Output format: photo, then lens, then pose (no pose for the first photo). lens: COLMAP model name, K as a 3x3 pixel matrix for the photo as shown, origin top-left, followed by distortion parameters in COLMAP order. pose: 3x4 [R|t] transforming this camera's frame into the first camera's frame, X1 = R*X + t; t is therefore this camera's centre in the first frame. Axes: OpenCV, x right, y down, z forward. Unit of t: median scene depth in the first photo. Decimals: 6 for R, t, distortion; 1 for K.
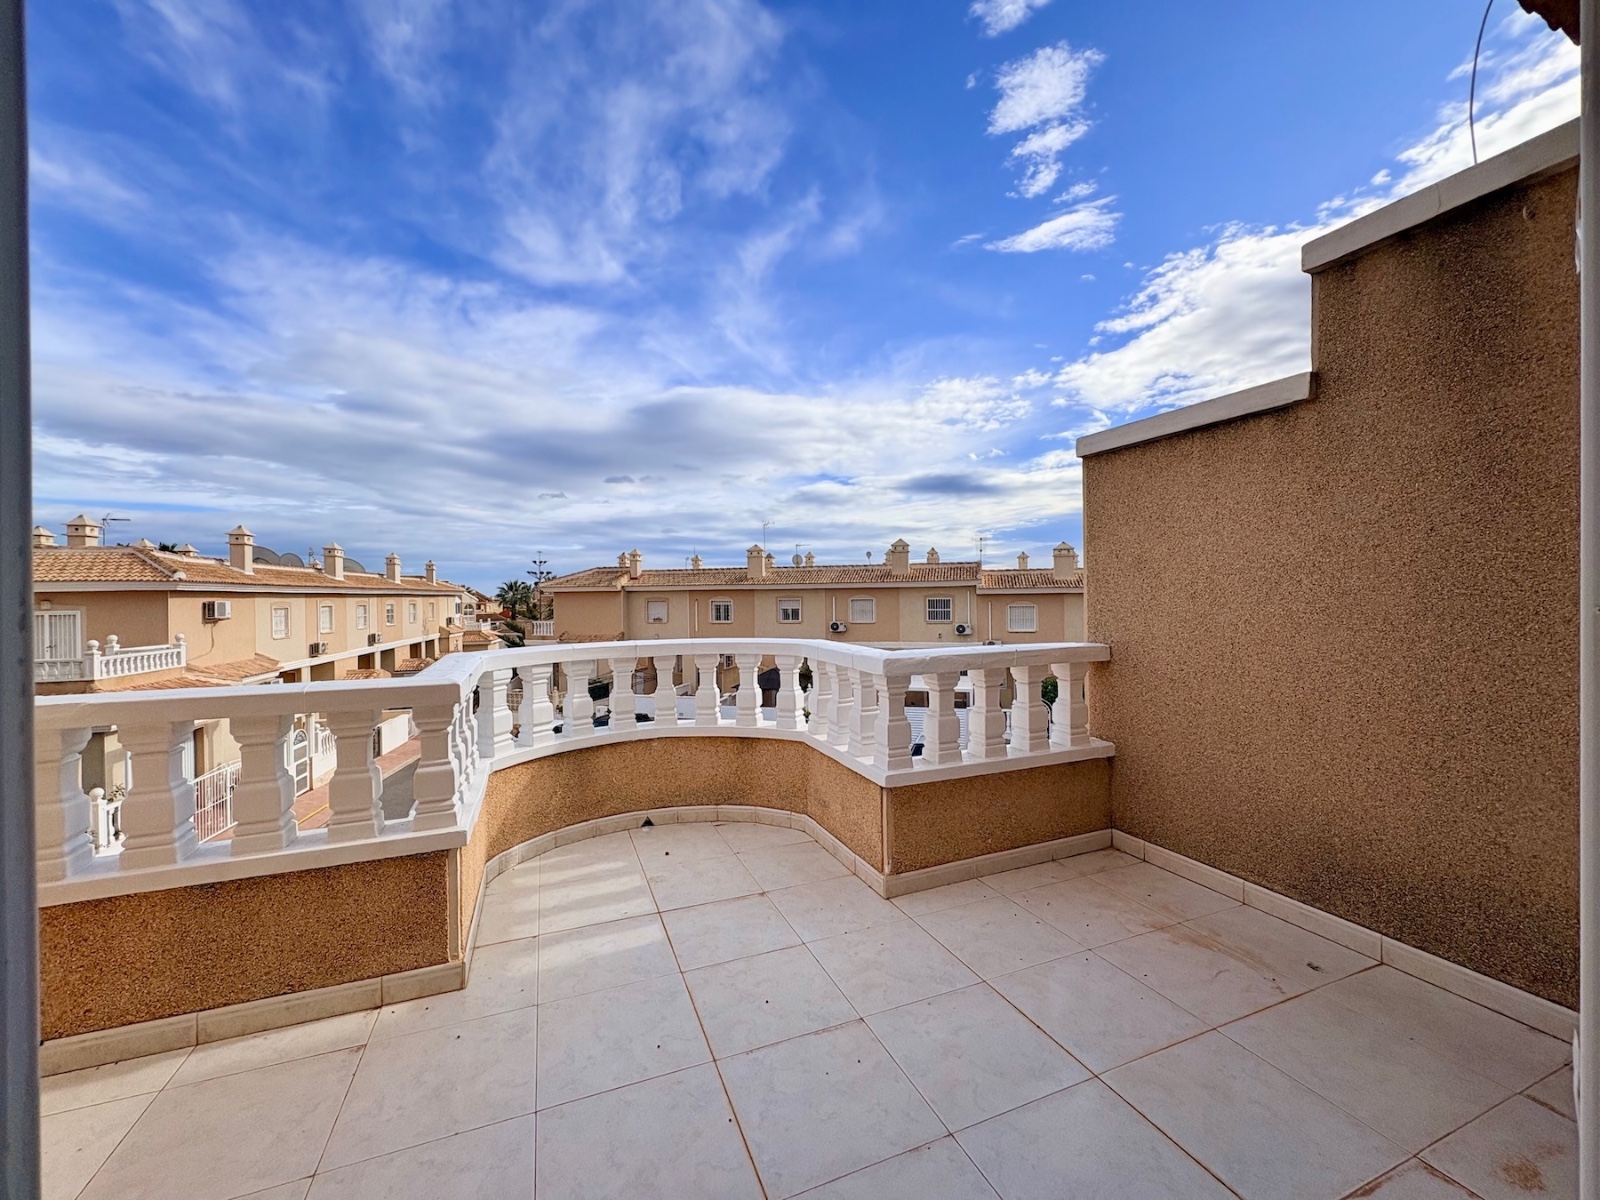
lens RADIAL K [[635.1, 0, 799.5], [0, 635.1, 598.1], [0, 0, 1]] dist [0.000535, -0.000115]
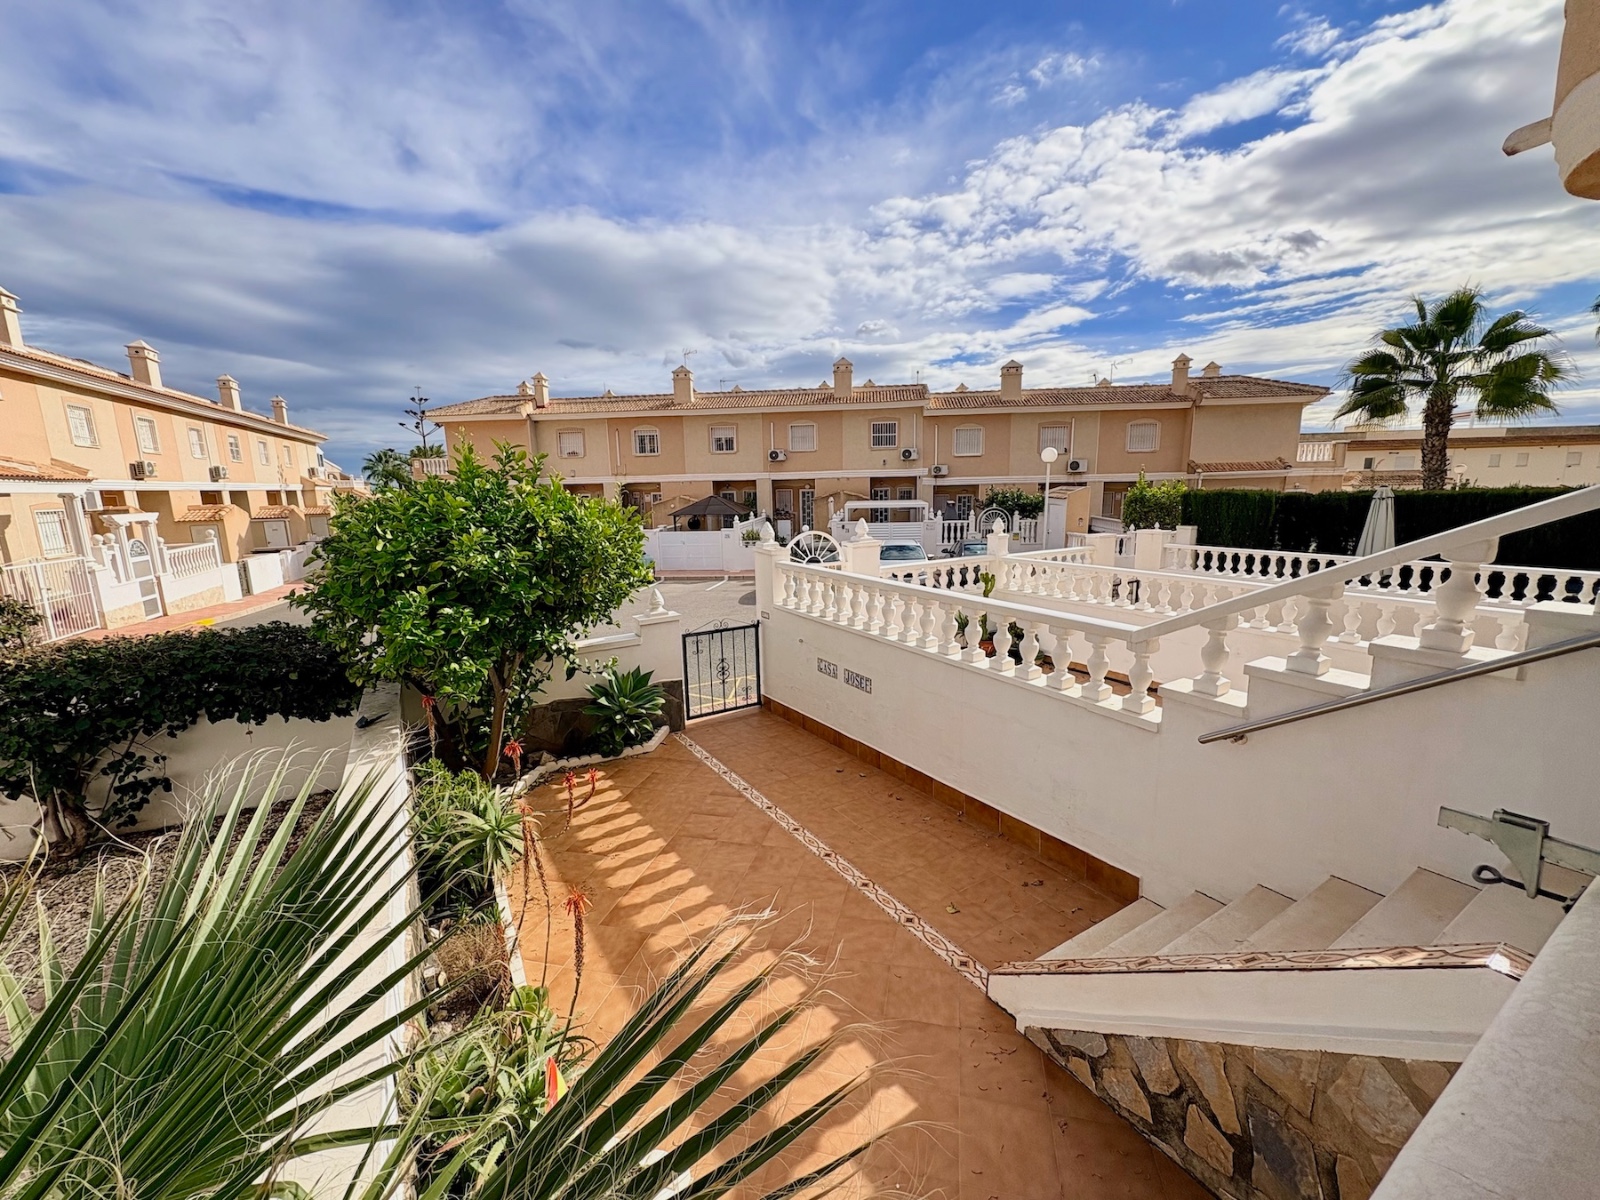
lens RADIAL K [[635.1, 0, 798.5], [0, 635.1, 597.0], [0, 0, 1]] dist [0.000535, -0.000115]
pose [[0.987895, -0.037330, 0.150563, -0.065984], [0.011703, 0.985781, 0.167626, 0.110064], [-0.154680, -0.163835, 0.974286, 0.063894]]
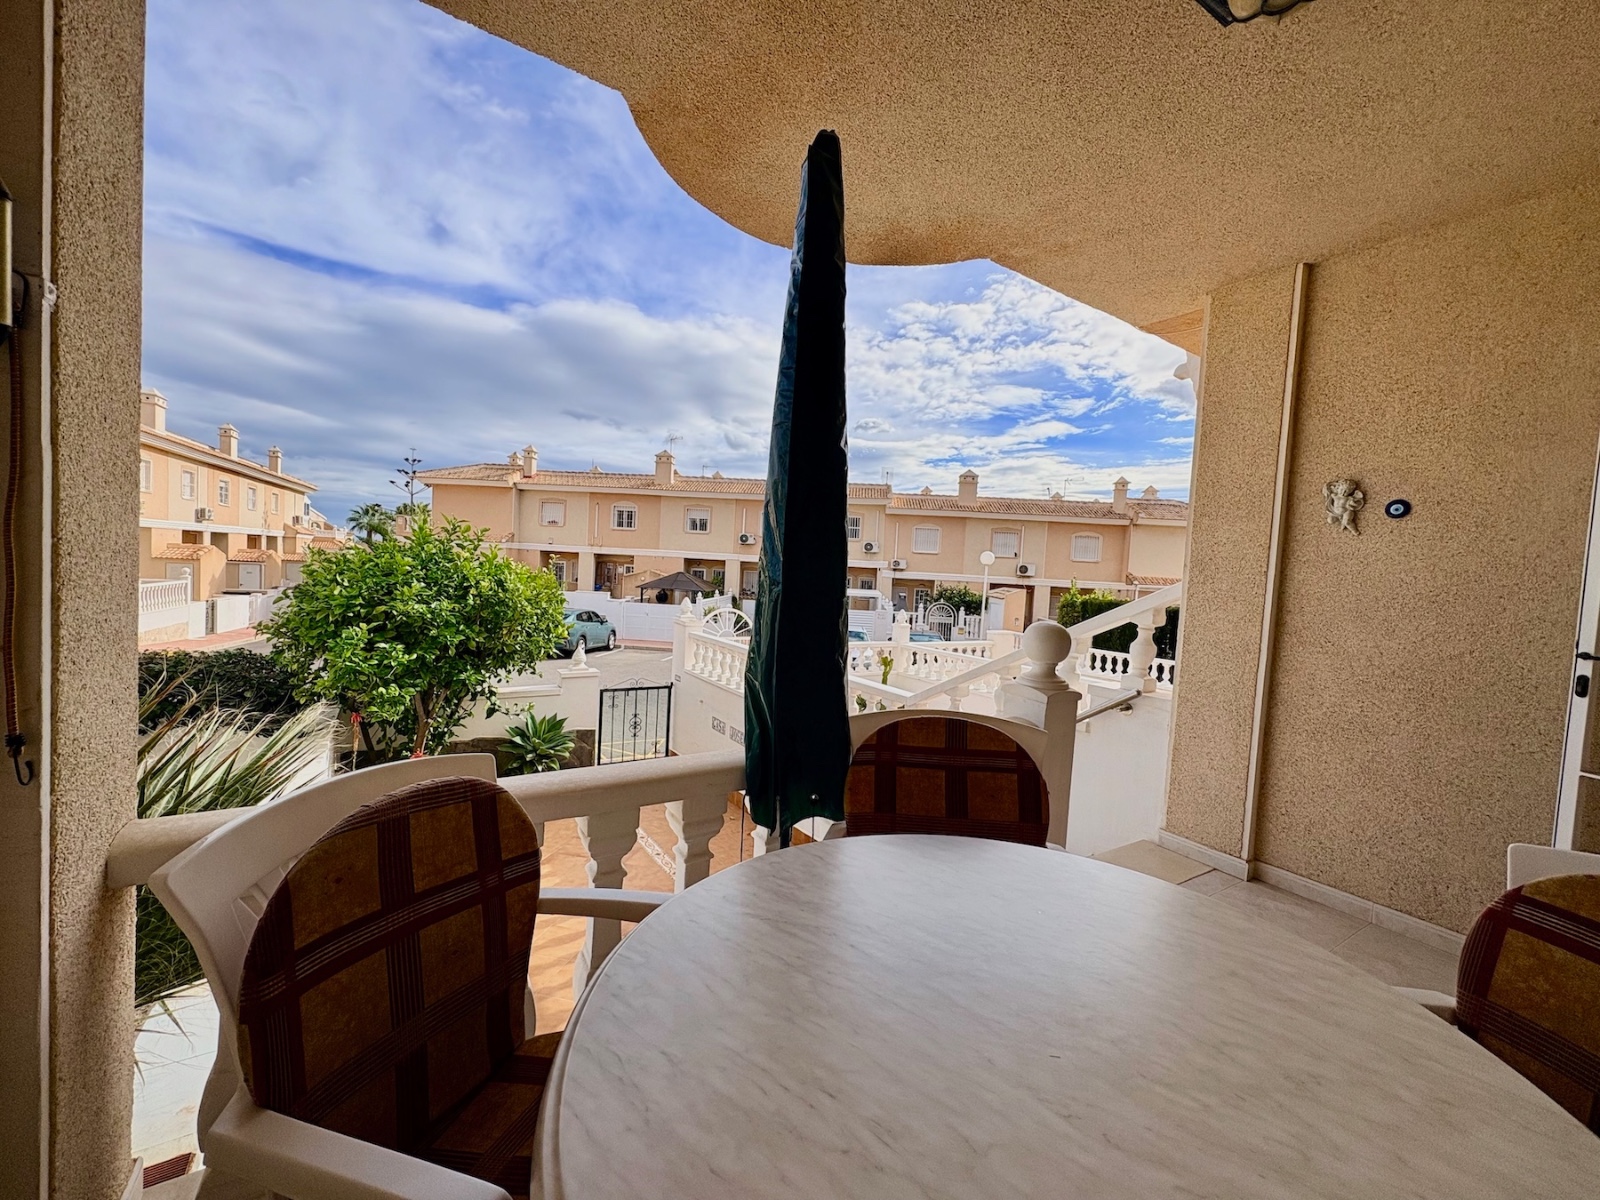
lens RADIAL K [[635.1, 0, 798.9], [0, 635.1, 597.3], [0, 0, 1]] dist [0.000535, -0.000115]
pose [[0.981840, 0.055270, 0.181479, -0.040063], [-0.063264, 0.997252, 0.038557, 0.108049], [-0.178850, -0.049338, 0.982639, 0.016854]]
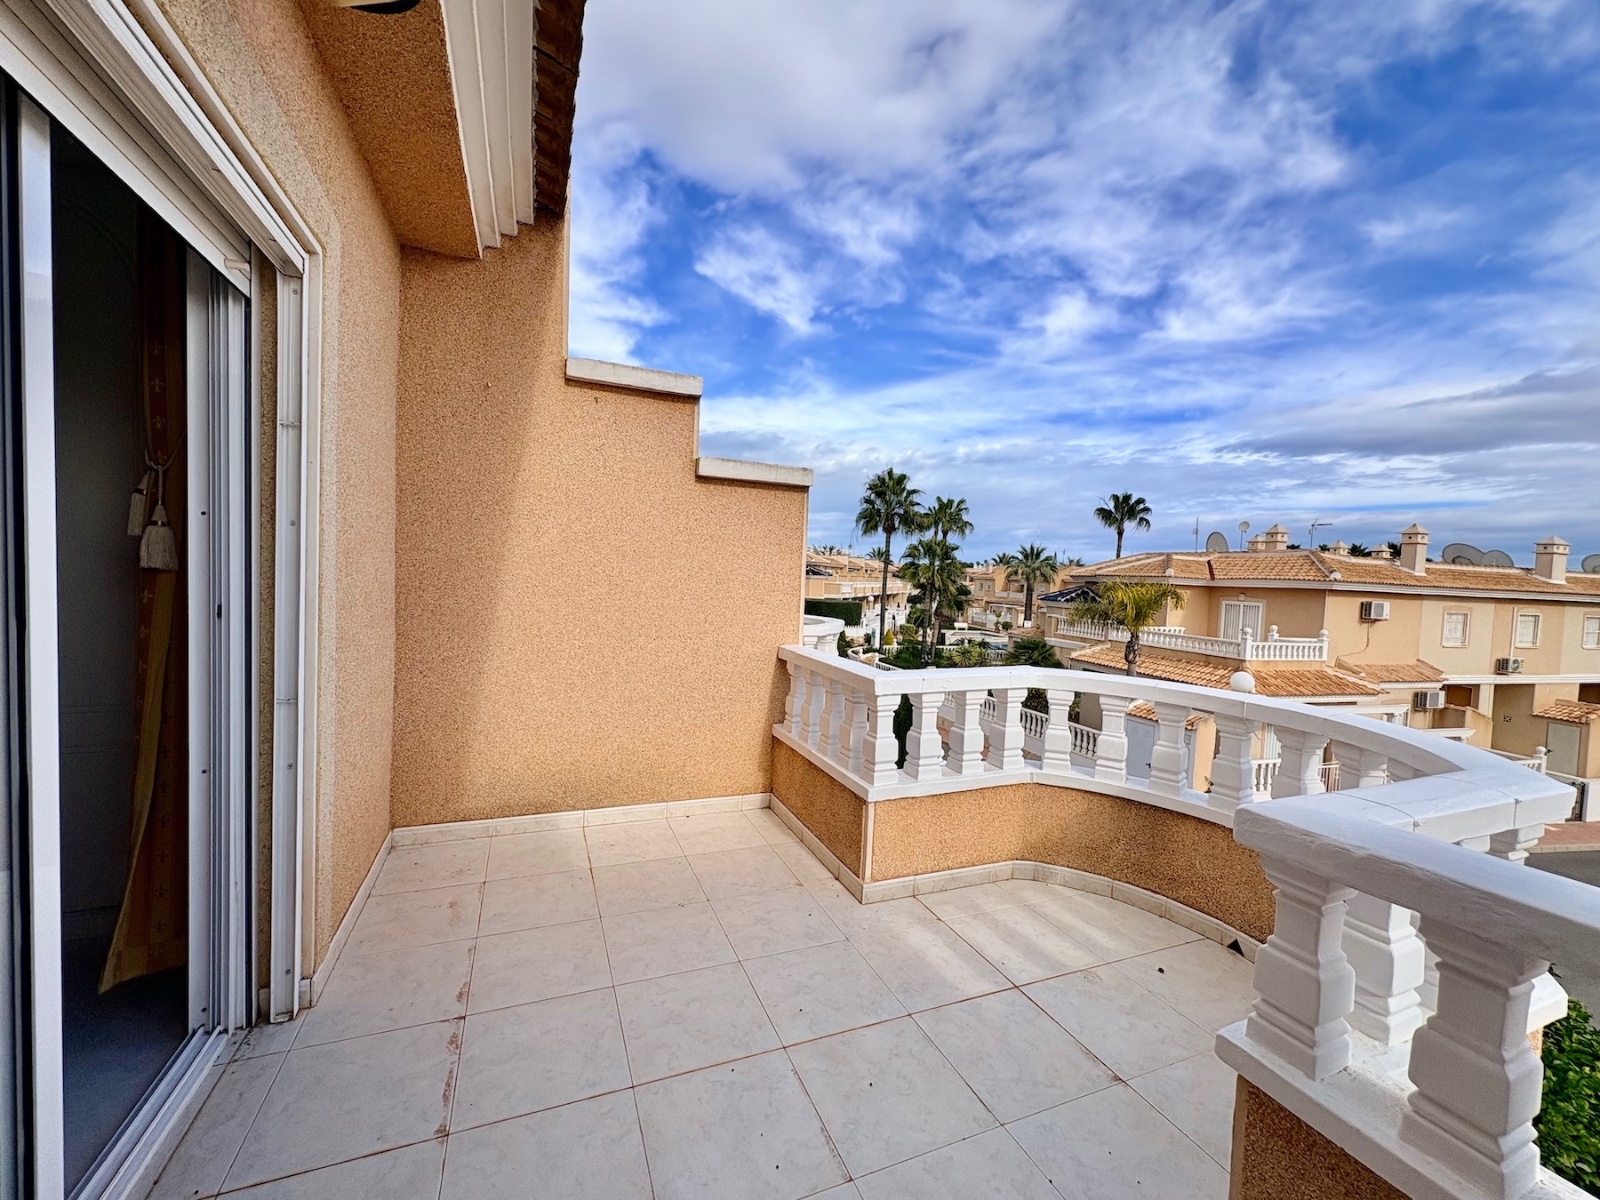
lens RADIAL K [[635.1, 0, 798.3], [0, 635.1, 600.4], [0, 0, 1]] dist [0.000535, -0.000115]
pose [[0.012498, 0.055475, -0.998382, 0.053656], [-0.047390, 0.997371, 0.054826, -0.006639], [0.998798, 0.046628, 0.015094, 0.055703]]
